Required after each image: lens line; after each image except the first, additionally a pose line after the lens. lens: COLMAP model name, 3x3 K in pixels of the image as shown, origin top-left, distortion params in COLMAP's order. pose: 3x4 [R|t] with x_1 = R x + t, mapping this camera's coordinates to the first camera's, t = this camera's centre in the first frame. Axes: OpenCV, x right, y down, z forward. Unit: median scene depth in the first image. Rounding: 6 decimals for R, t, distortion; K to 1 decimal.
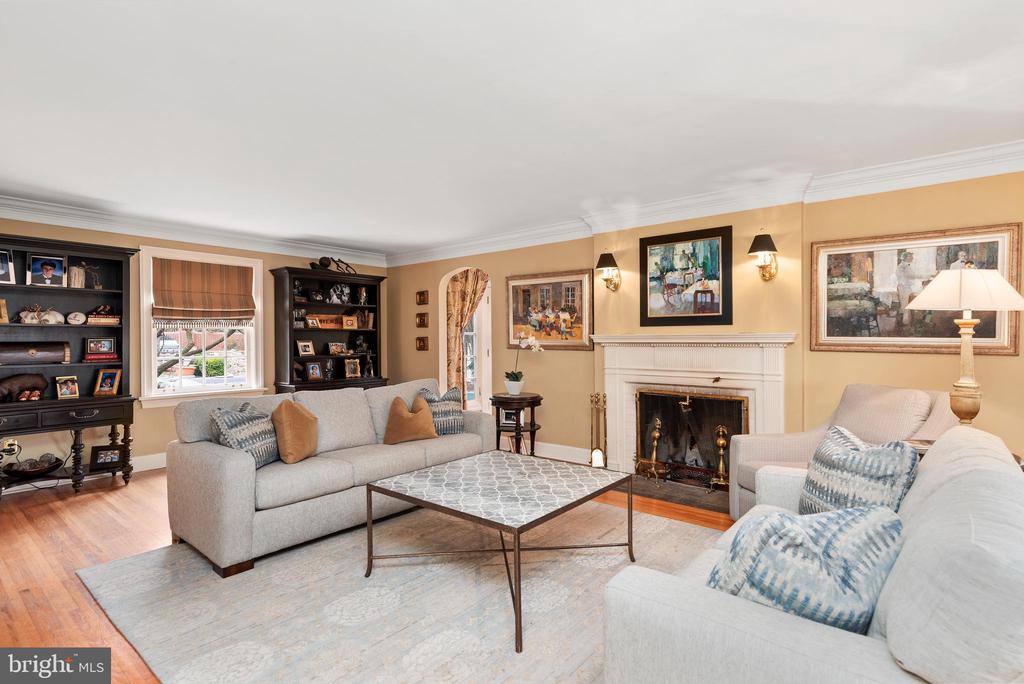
lens RADIAL K [[502.2, 0, 518.9], [0, 502.2, 338.3], [0, 0, 1]] dist [0.004219, -0.001075]
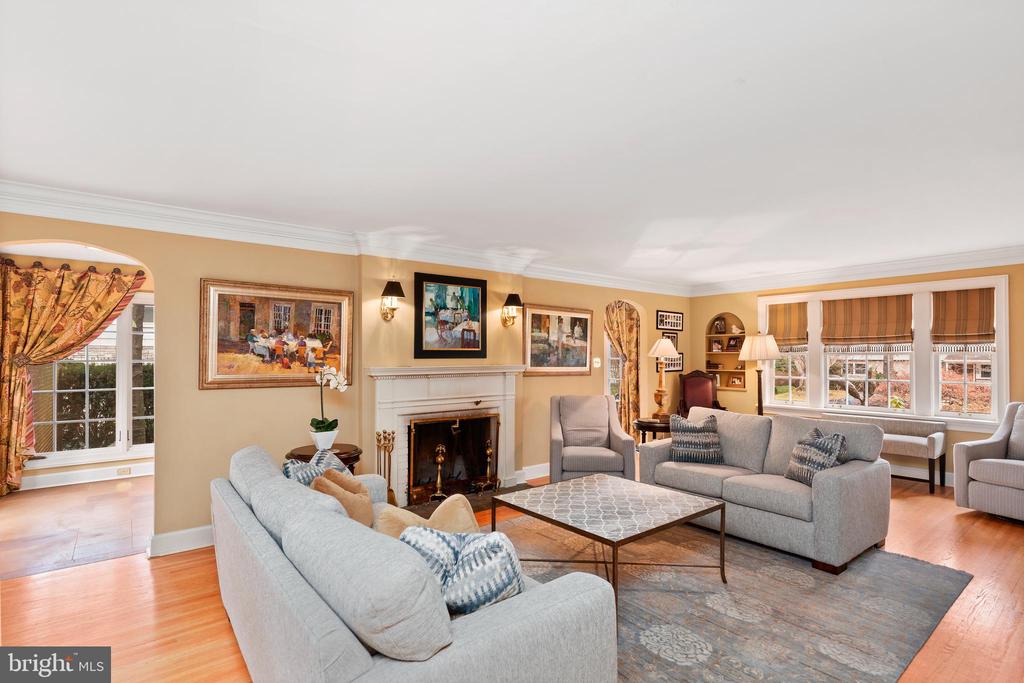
lens RADIAL K [[502.2, 0, 533.0], [0, 502.2, 354.3], [0, 0, 1]] dist [0.004219, -0.001075]
pose [[0.194624, 0.007887, 0.980846, -0.760688], [0.001055, 0.999965, -0.008250, -0.025203], [-0.980877, 0.002641, 0.194609, 0.606430]]
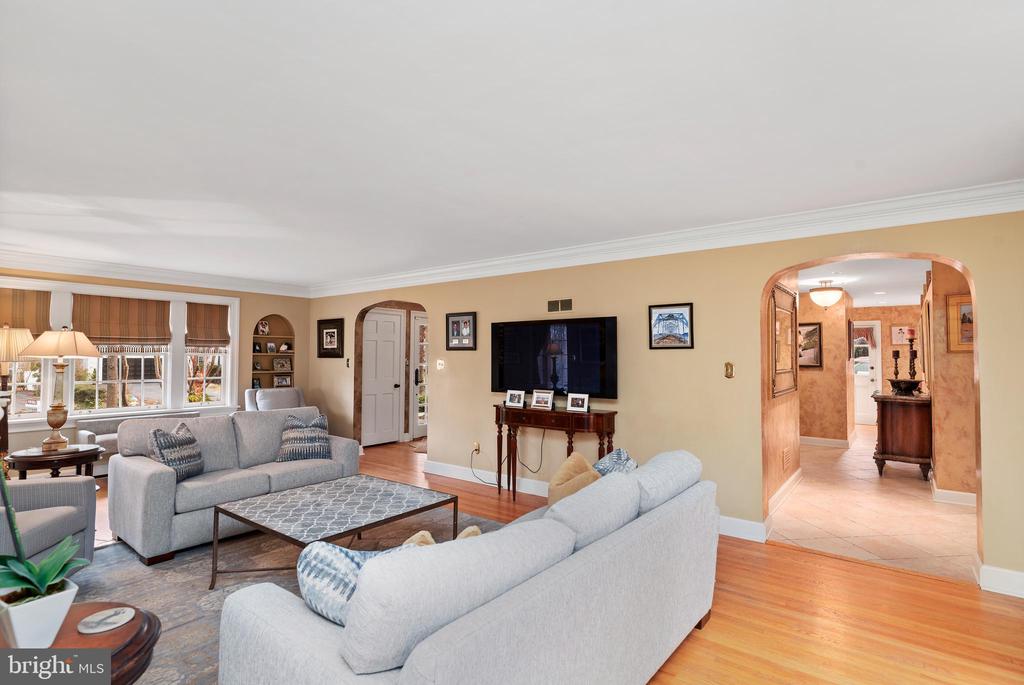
lens RADIAL K [[502.2, 0, 505.2], [0, 502.2, 346.9], [0, 0, 1]] dist [0.004219, -0.001075]
pose [[-0.999998, 0.000409, 0.001948, -0.261740], [0.000372, 0.999821, -0.018933, -0.029196], [-0.001955, -0.018932, -0.999819, 1.382305]]
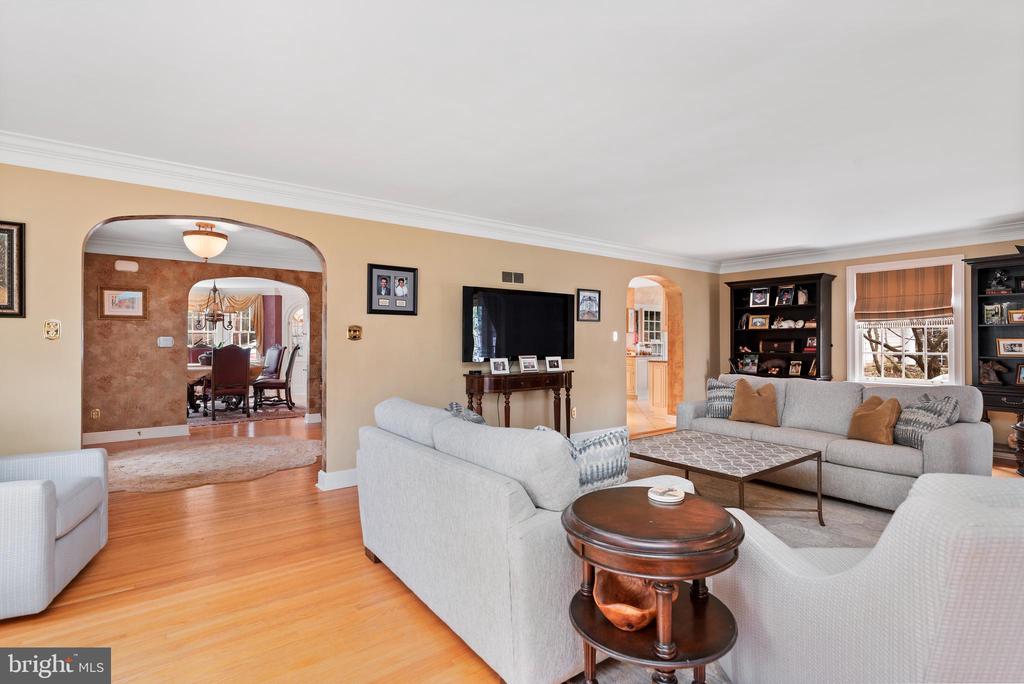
lens RADIAL K [[502.2, 0, 511.5], [0, 502.2, 340.4], [0, 0, 1]] dist [0.004219, -0.001075]
pose [[-0.248212, -0.000029, -0.968706, 0.829072], [0.001342, 0.999999, -0.000374, 0.009937], [0.968705, -0.001393, -0.248212, 0.523026]]
